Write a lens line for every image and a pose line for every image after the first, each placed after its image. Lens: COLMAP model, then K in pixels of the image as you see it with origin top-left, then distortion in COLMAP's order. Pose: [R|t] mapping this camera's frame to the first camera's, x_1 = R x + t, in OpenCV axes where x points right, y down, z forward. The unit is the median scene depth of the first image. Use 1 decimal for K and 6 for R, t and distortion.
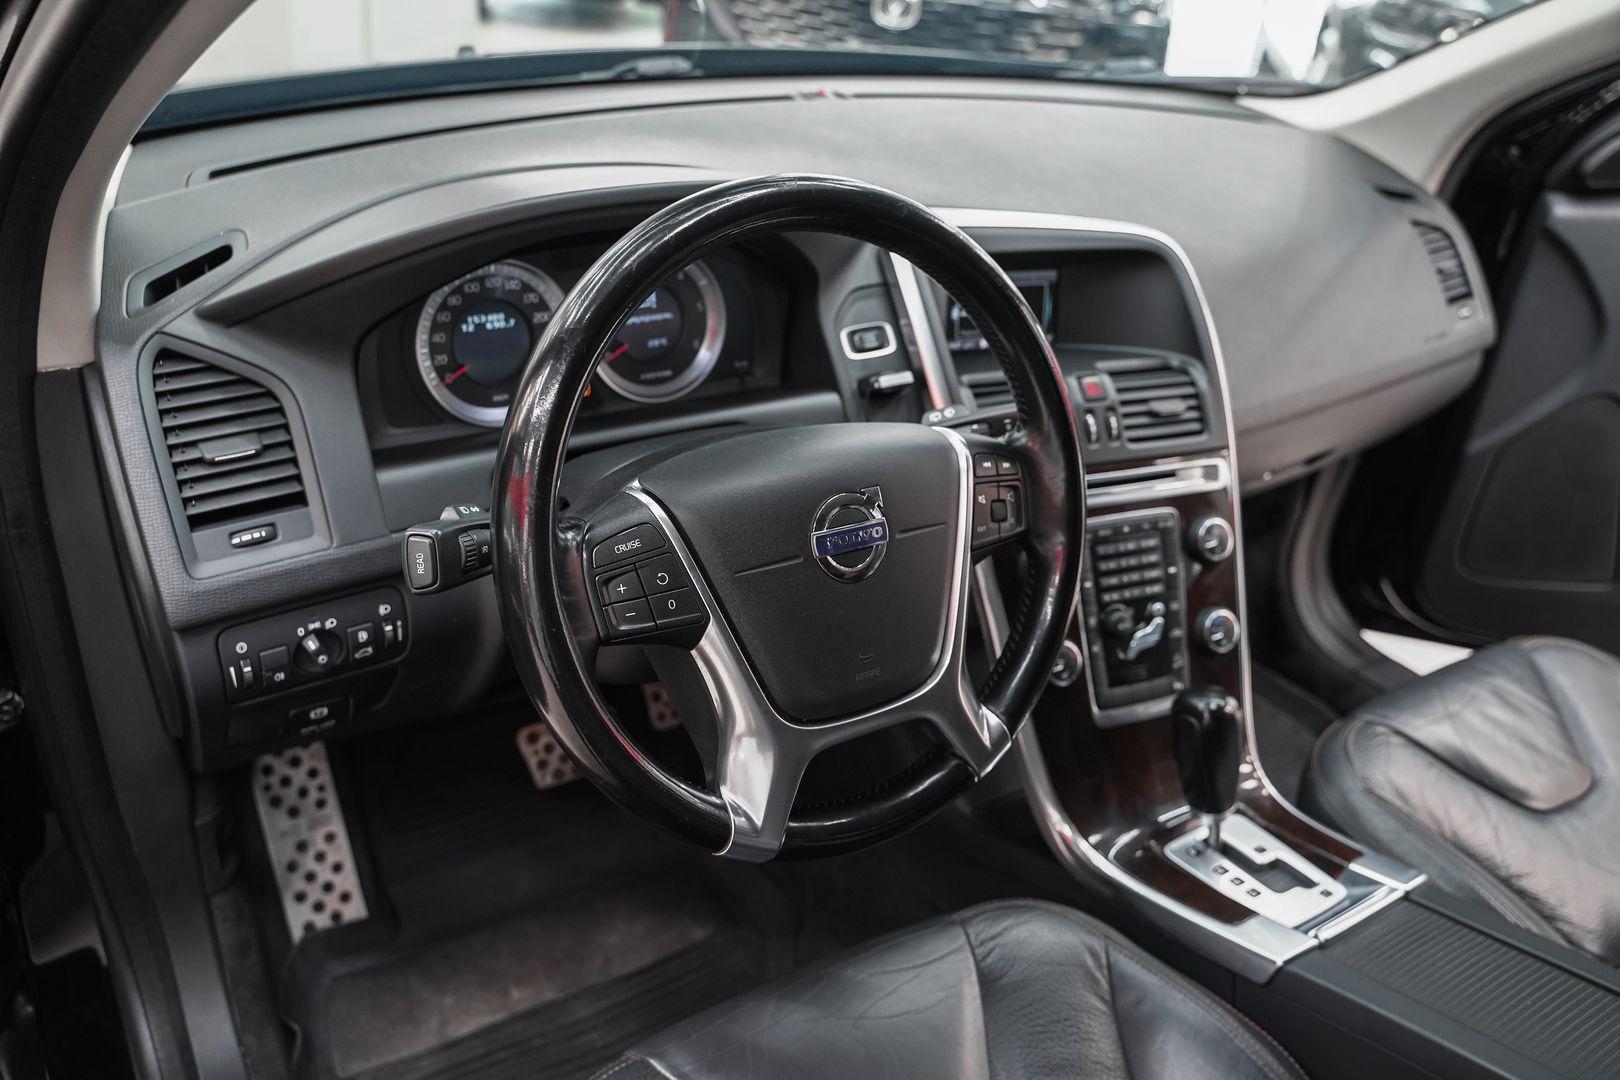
lens RADIAL K [[1299.4, 0, 803.2], [0, 1299.4, 531.7], [0, 0, 1]] dist [-0.112093, 0.078193]
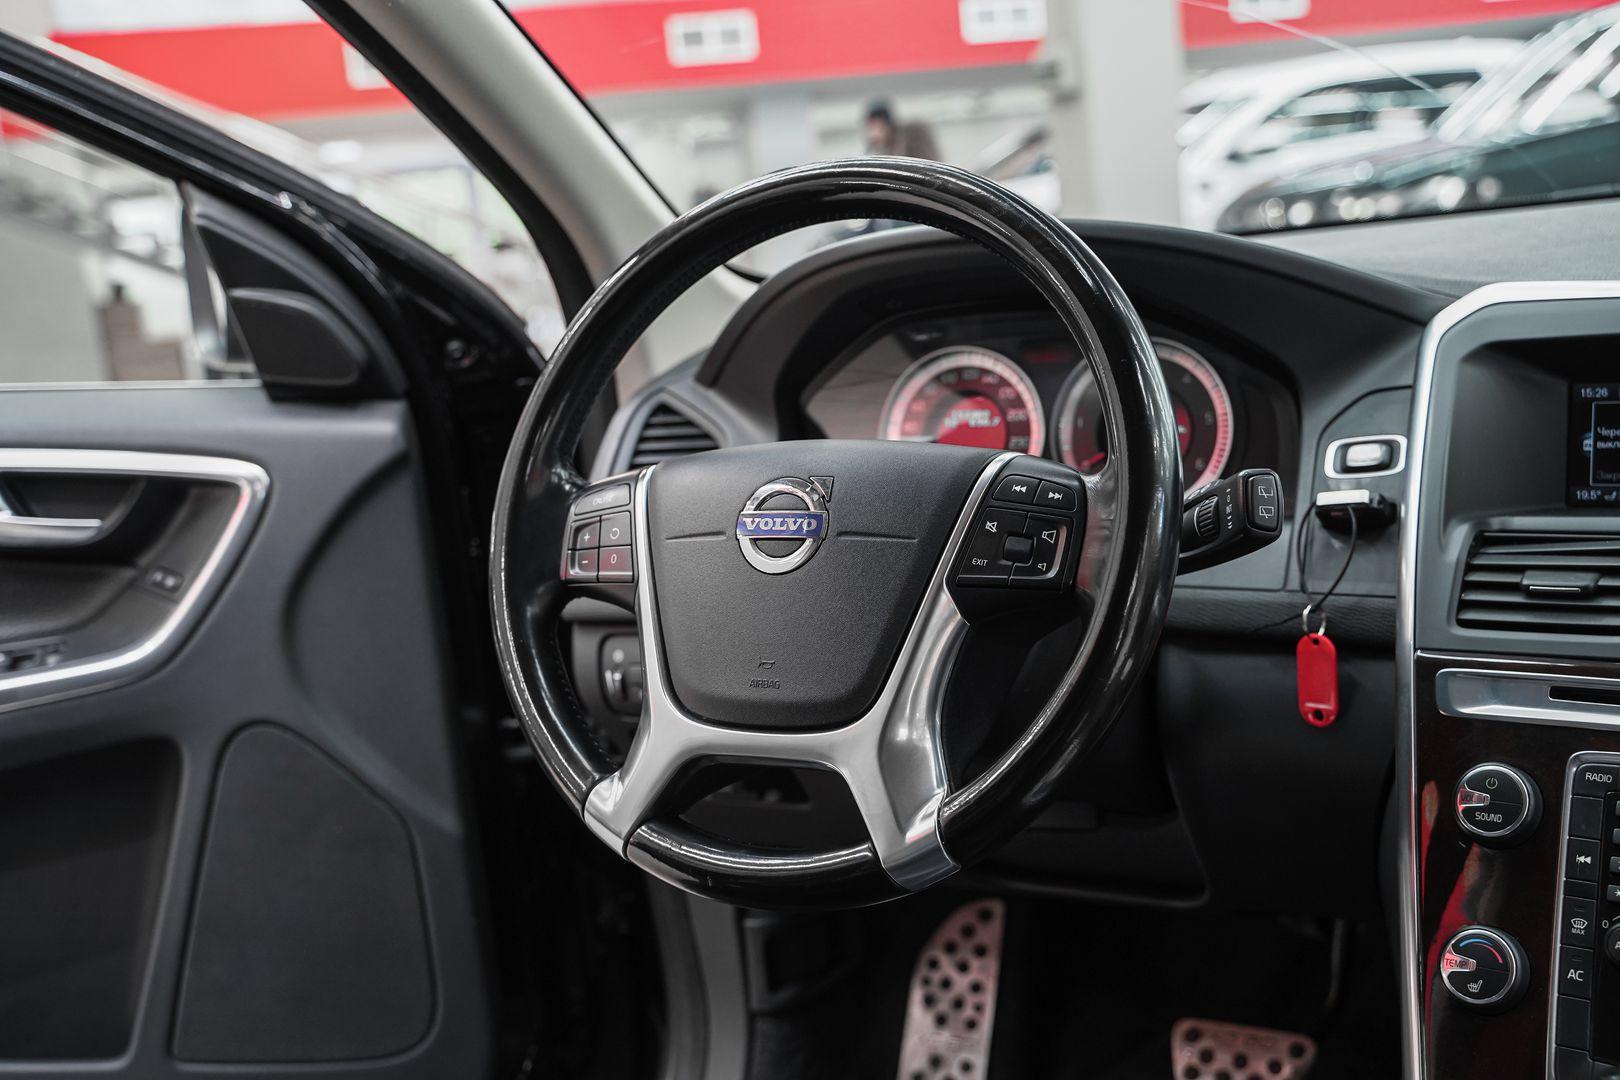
lens RADIAL K [[1779.0, 0, 813.9], [0, 1779.0, 536.5], [0, 0, 1]] dist [0.010964, 0.000000]
pose [[0.460723, 0.017538, -0.887371, 0.730688], [-0.298883, 0.944475, -0.136513, 0.110968], [0.835706, 0.328114, 0.440383, 0.306813]]
